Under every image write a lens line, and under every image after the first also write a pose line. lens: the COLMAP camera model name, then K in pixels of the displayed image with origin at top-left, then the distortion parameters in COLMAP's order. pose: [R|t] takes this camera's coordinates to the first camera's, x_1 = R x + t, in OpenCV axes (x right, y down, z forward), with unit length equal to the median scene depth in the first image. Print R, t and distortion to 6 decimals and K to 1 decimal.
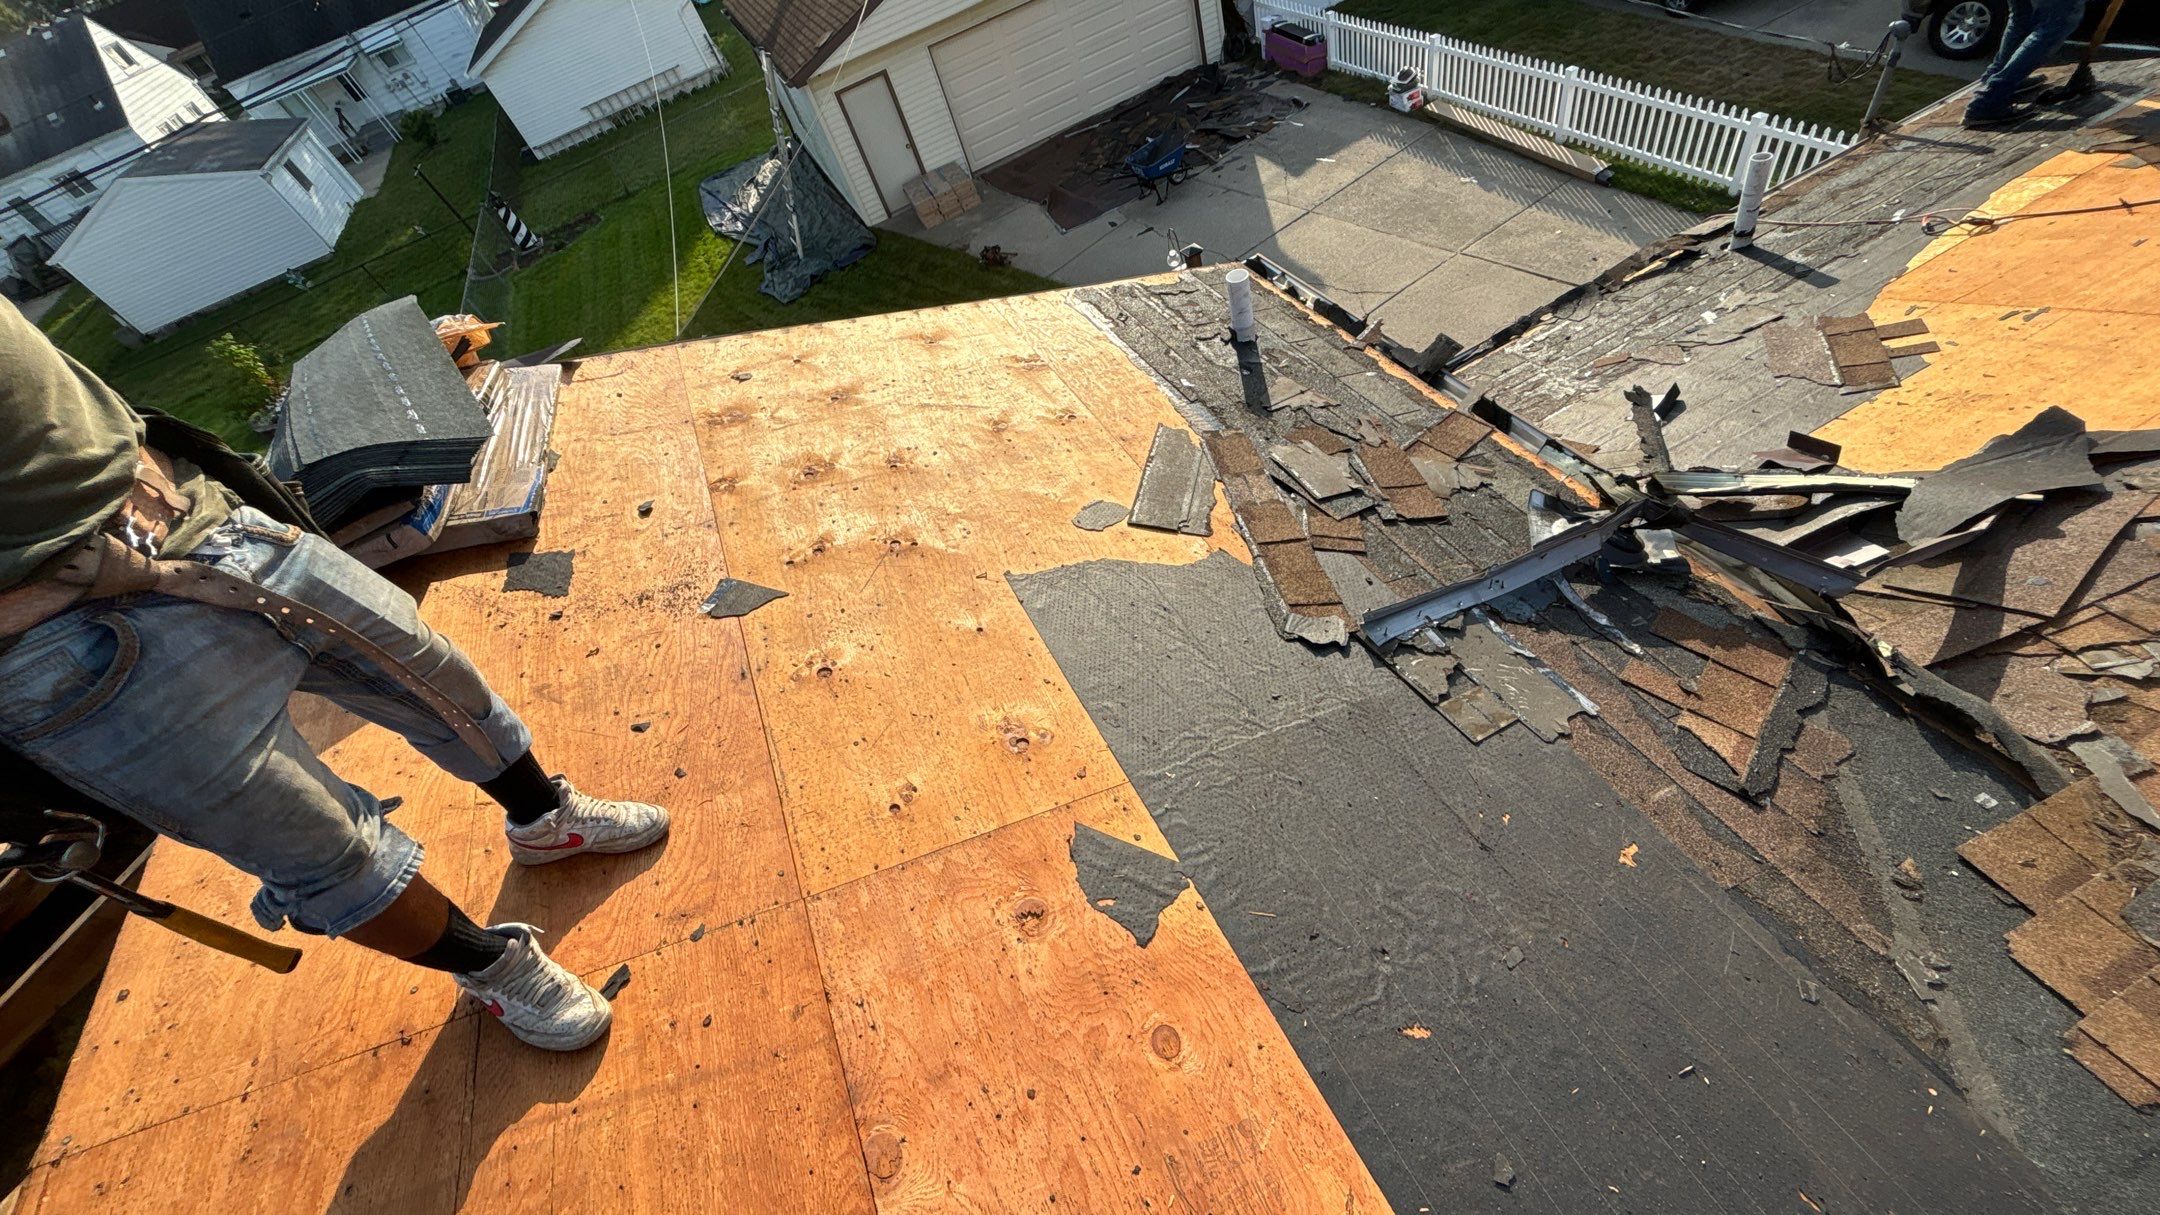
lens RADIAL K [[872.2, 0, 1081.0], [0, 872.2, 601.1], [0, 0, 1]] dist [-0.010472, 0.006833]
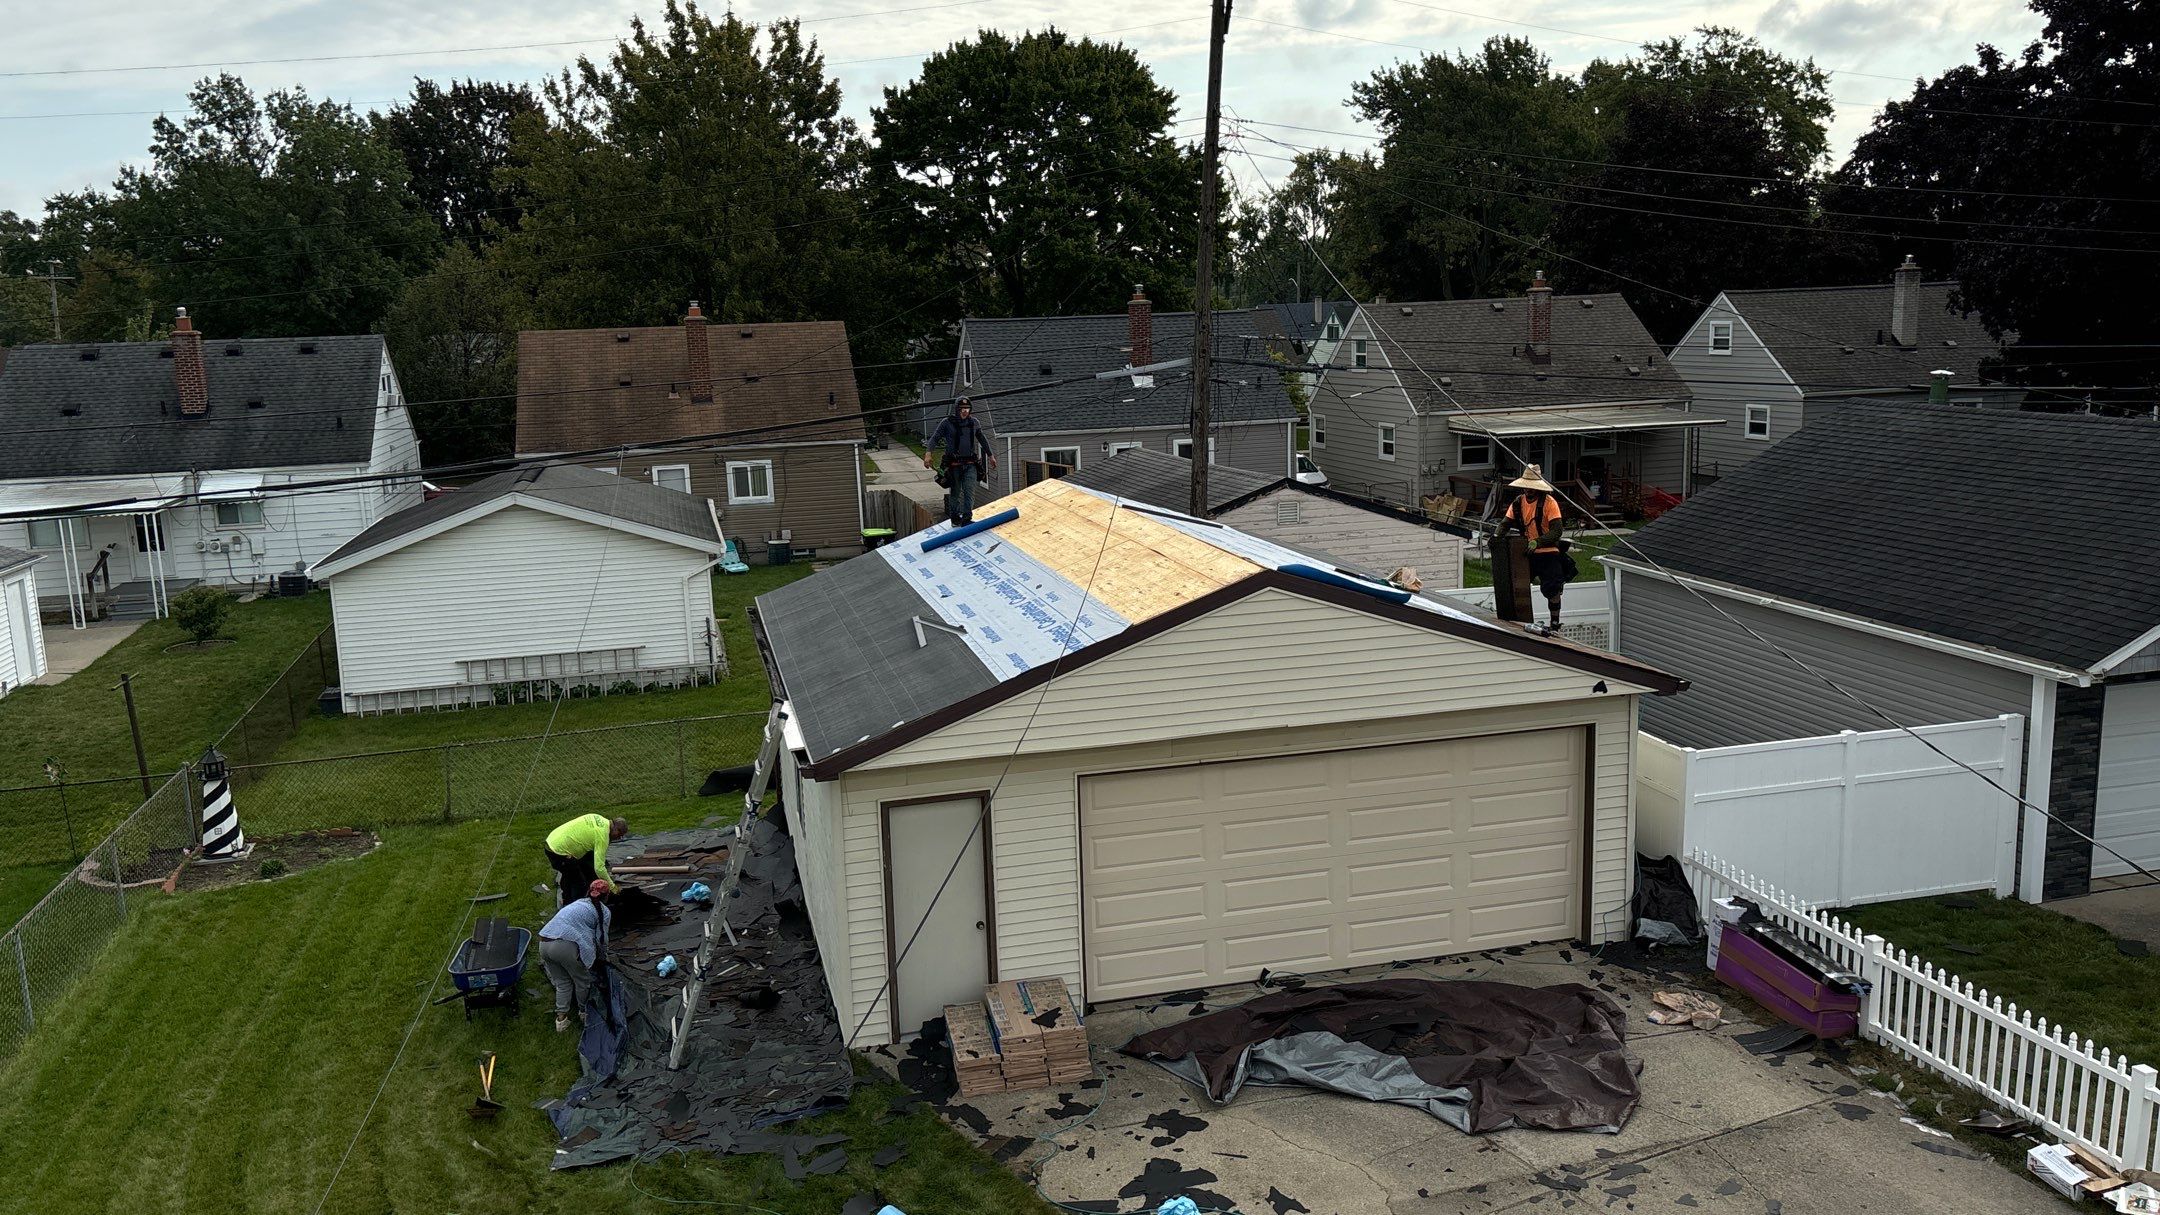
lens RADIAL K [[1633.8, 0, 1075.9], [0, 1633.8, 602.0], [0, 0, 1]] dist [0.006622, 0.006792]
pose [[0.957314, 0.253709, -0.138499, -0.047516], [-0.285956, 0.761347, -0.581876, -0.100662], [-0.042182, 0.596643, 0.801398, 0.104094]]
